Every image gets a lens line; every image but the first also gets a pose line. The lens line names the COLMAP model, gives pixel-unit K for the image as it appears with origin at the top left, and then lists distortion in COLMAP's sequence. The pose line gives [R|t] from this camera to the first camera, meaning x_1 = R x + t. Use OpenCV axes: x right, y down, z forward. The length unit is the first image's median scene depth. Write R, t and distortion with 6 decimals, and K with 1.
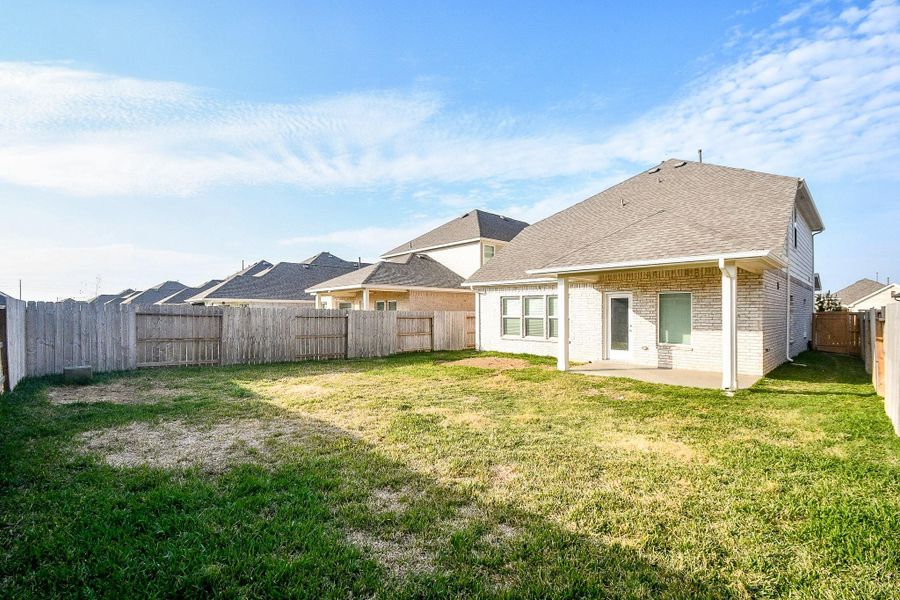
lens RADIAL K [[409.7, 0, 431.6], [0, 409.7, 309.4], [0, 0, 1]] dist [0.002759, -0.010167]
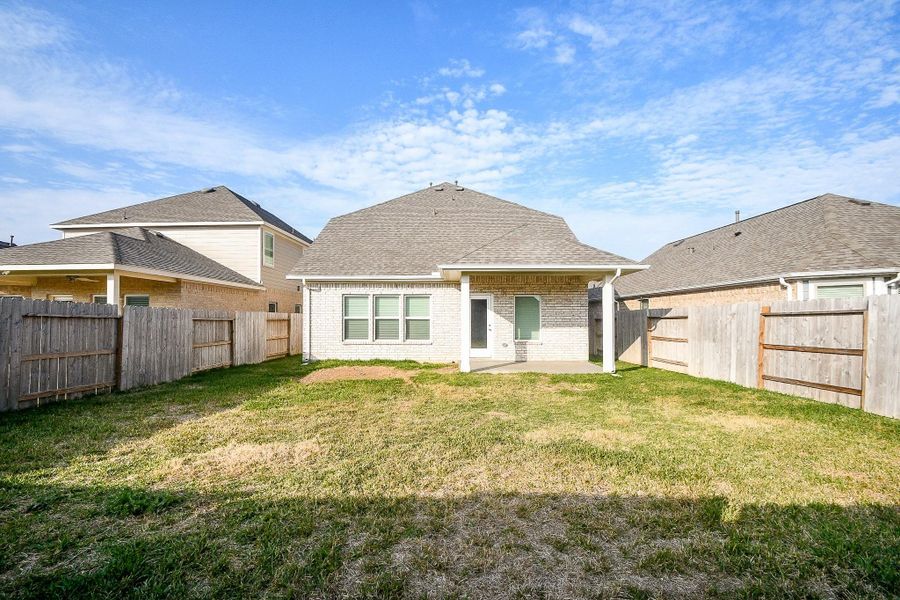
lens RADIAL K [[402.3, 0, 449.0], [0, 402.3, 308.0], [0, 0, 1]] dist [0.002653, -0.010472]
pose [[0.681231, 0.019561, 0.731807, -0.300913], [-0.004258, 0.999732, -0.022759, 0.015921], [-0.732056, 0.012388, 0.681131, 0.289549]]
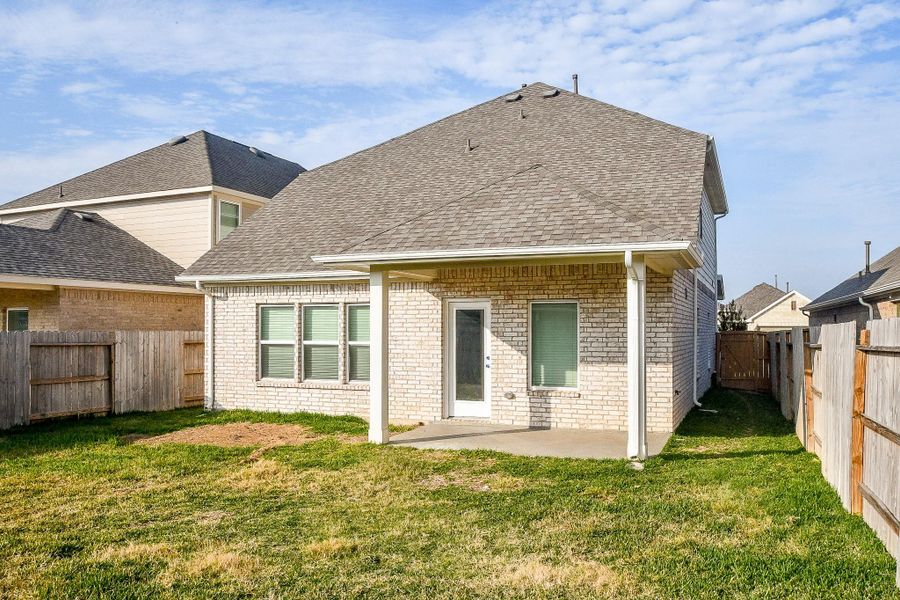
lens RADIAL K [[769.4, 0, 450.0], [0, 769.4, 300.0], [0, 0, 1]] dist [-0.058362, 0.007521]
pose [[0.907194, 0.014729, 0.420456, -0.016967], [-0.001580, 0.999499, -0.031604, -0.005734], [-0.420711, 0.028006, 0.906762, 0.026801]]
